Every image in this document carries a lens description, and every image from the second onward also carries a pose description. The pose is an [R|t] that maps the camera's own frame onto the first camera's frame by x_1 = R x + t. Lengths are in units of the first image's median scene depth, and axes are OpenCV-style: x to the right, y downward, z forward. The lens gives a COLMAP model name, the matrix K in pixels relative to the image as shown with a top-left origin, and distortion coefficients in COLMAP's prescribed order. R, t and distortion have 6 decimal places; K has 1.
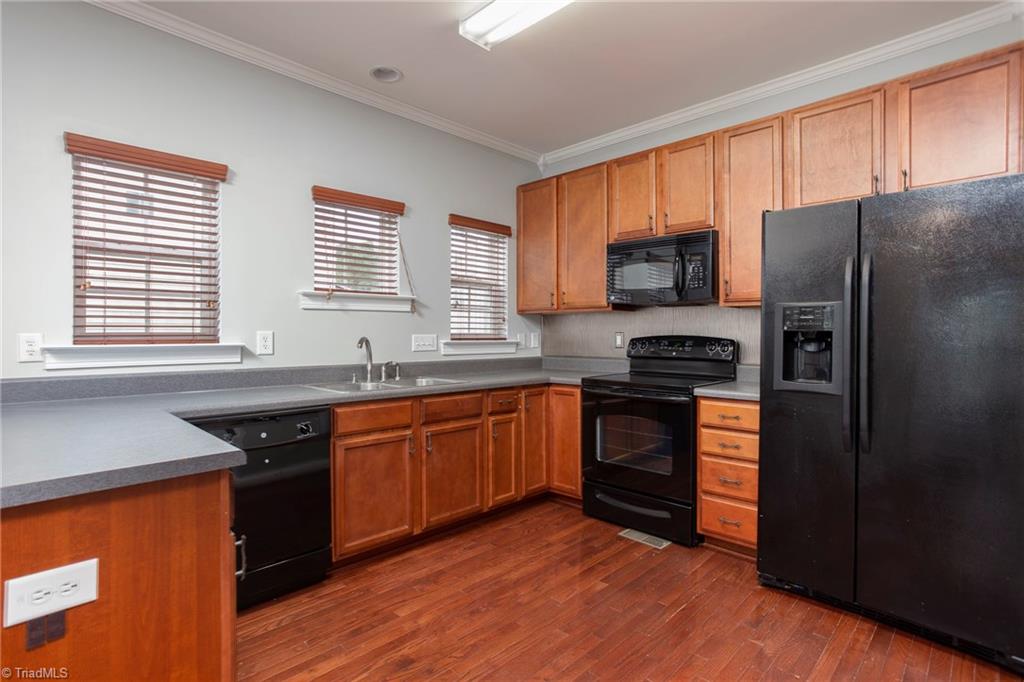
lens RADIAL K [[506.1, 0, 508.3], [0, 506.1, 326.6], [0, 0, 1]] dist [-0.001408, 0.000994]
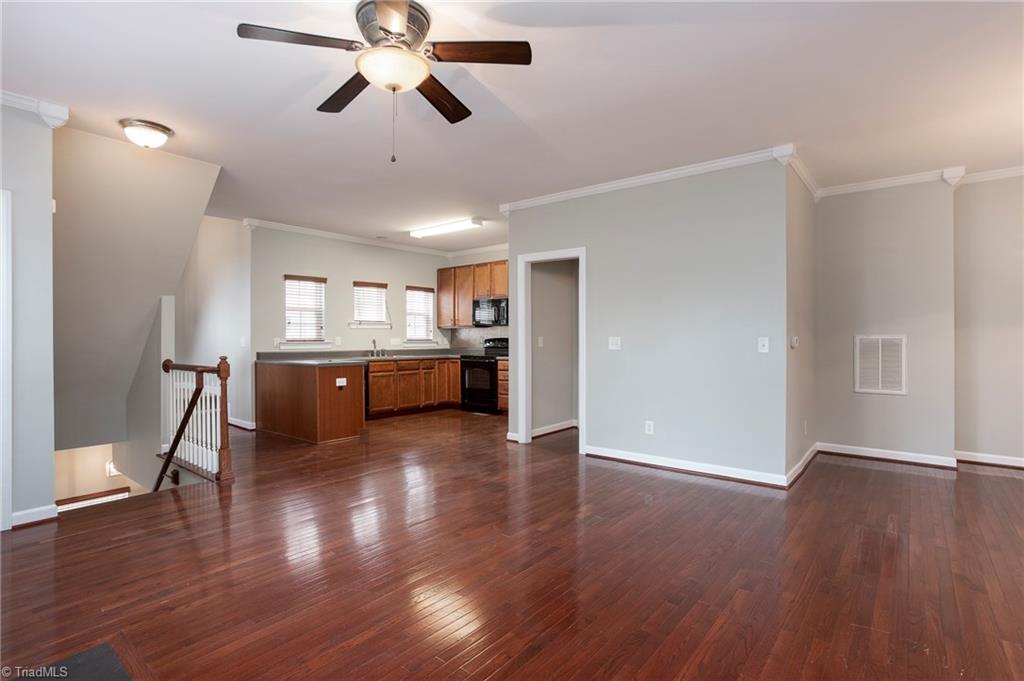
lens RADIAL K [[507.0, 0, 490.3], [0, 507.0, 338.6], [0, 0, 1]] dist [0.000731, 0.000680]
pose [[0.998027, -0.006884, 0.062408, 0.134832], [0.005939, 0.999865, 0.015317, -0.017168], [-0.062505, -0.014916, 0.997933, -1.466636]]
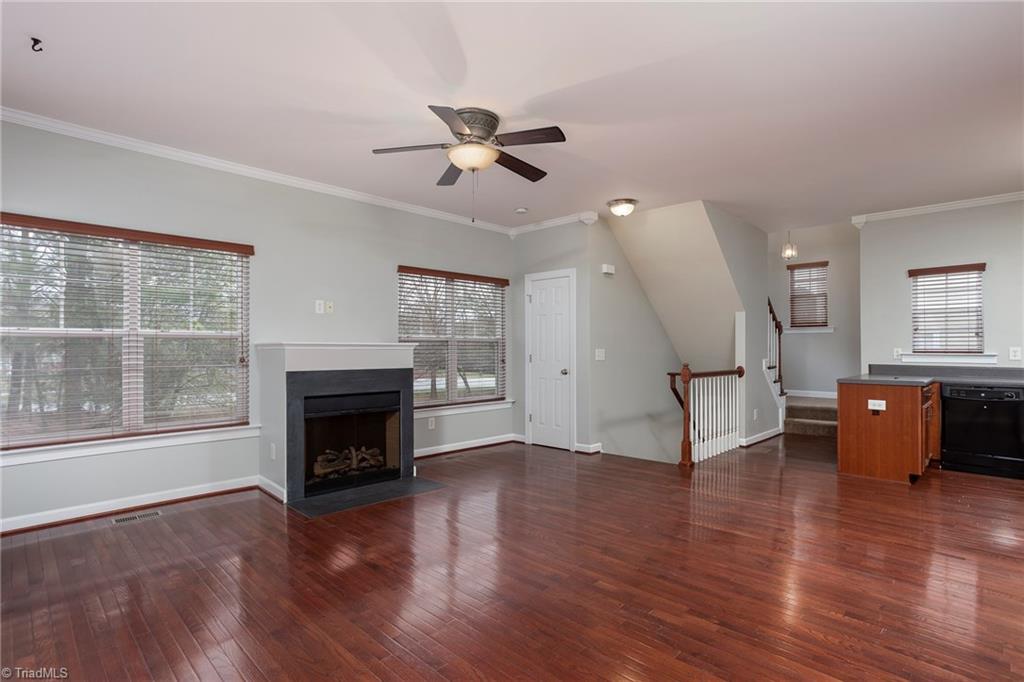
lens RADIAL K [[498.4, 0, 512.0], [0, 498.4, 341.0], [0, 0, 1]] dist [-0.034734, 0.000311]
pose [[0.017361, -0.022202, -0.999603, 1.013470], [0.011203, 0.999695, -0.022010, 0.003898], [0.999787, -0.010817, 0.017604, -0.688610]]
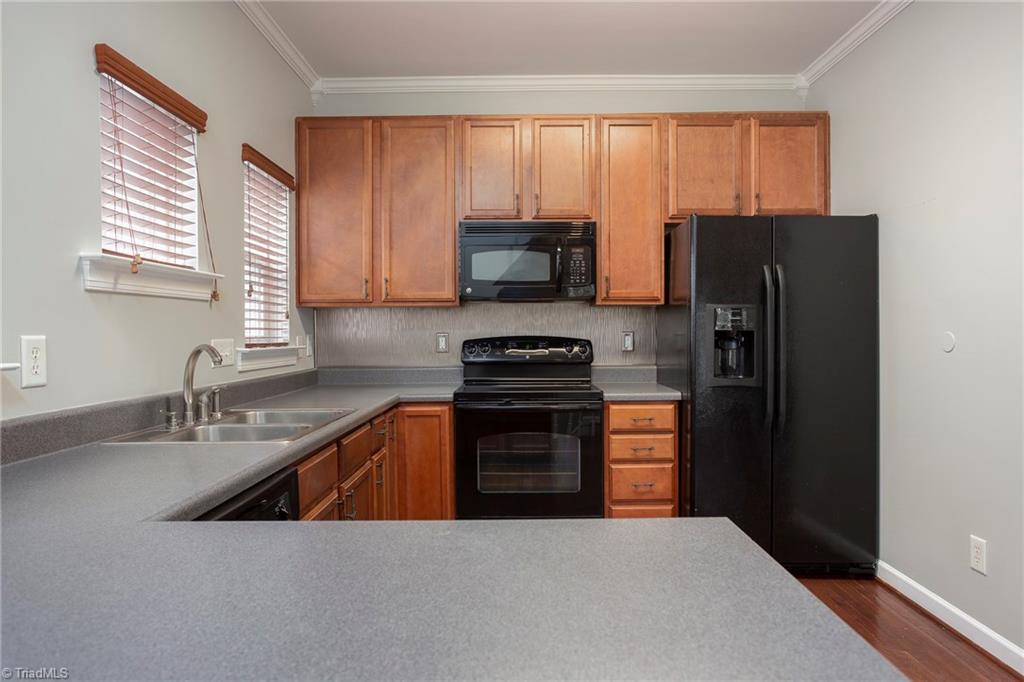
lens RADIAL K [[658.9, 0, 512.0], [0, 658.9, 341.0], [0, 0, 1]] dist [0.001608, 0.000364]
pose [[0.719405, -0.014906, 0.694431, -0.489490], [-0.001157, 0.999743, 0.022658, -0.000098], [-0.694590, -0.017104, 0.719202, 0.209269]]
